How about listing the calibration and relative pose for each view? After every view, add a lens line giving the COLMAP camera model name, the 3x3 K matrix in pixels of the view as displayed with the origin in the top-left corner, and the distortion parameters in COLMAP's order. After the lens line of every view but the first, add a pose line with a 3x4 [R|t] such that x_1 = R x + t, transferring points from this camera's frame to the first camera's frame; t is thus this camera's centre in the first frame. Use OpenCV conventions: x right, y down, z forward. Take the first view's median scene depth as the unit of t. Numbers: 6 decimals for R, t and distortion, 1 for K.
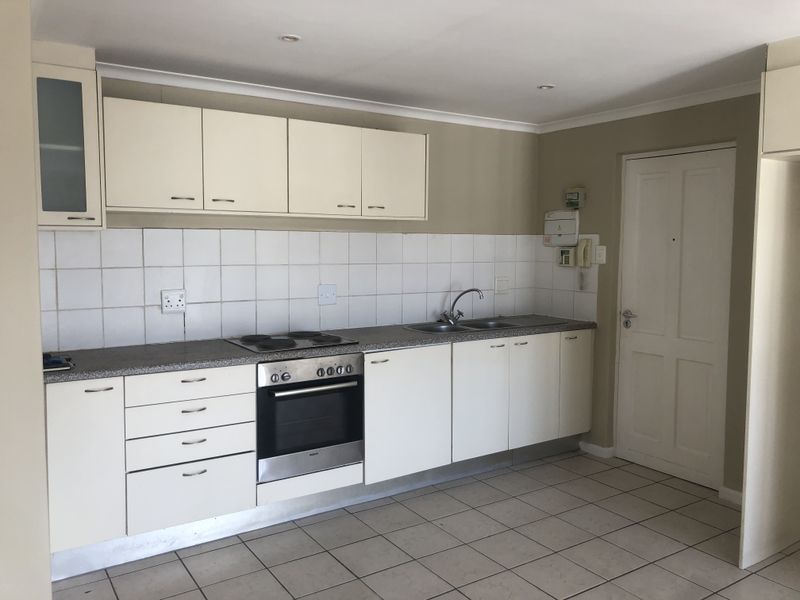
lens RADIAL K [[644.5, 0, 397.7], [0, 644.5, 293.9], [0, 0, 1]] dist [0.000300, -0.001673]
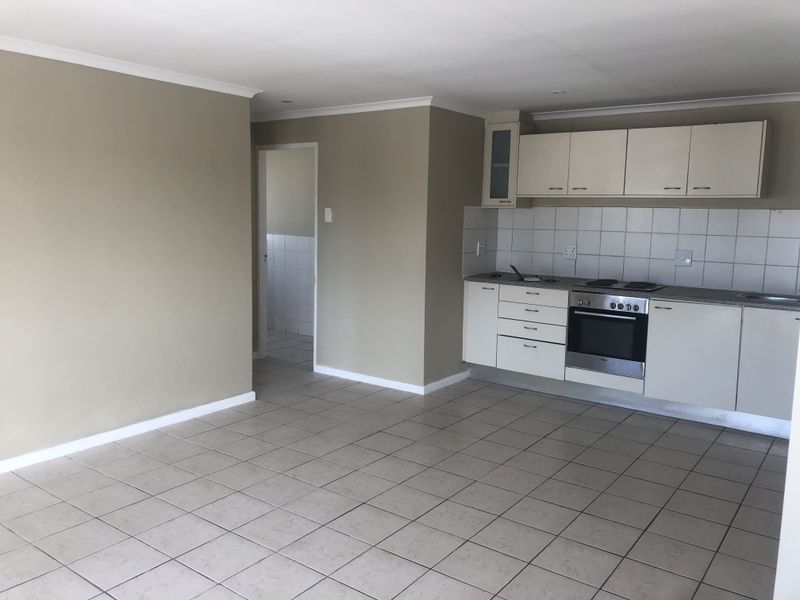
lens RADIAL K [[644.5, 0, 401.2], [0, 644.5, 302.4], [0, 0, 1]] dist [0.000300, -0.001673]
pose [[0.340898, 0.131371, -0.930876, 0.897830], [-0.090733, 0.990163, 0.106510, 0.002846], [0.935711, 0.048152, 0.349465, 0.040314]]
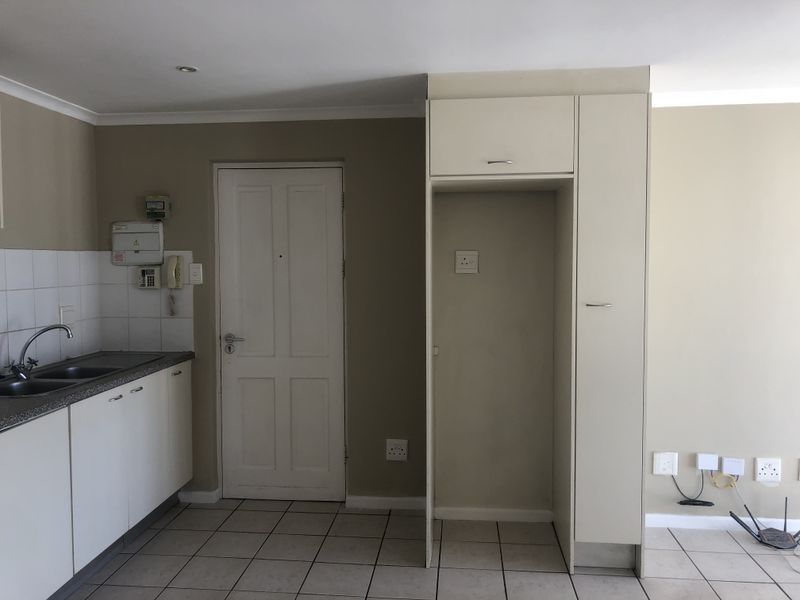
lens RADIAL K [[644.5, 0, 400.4], [0, 644.5, 295.2], [0, 0, 1]] dist [0.000300, -0.001673]
pose [[0.626865, -0.050876, 0.777465, -0.196376], [0.070321, 0.997488, 0.008575, -0.019910], [-0.775948, 0.049297, 0.628867, 0.237409]]
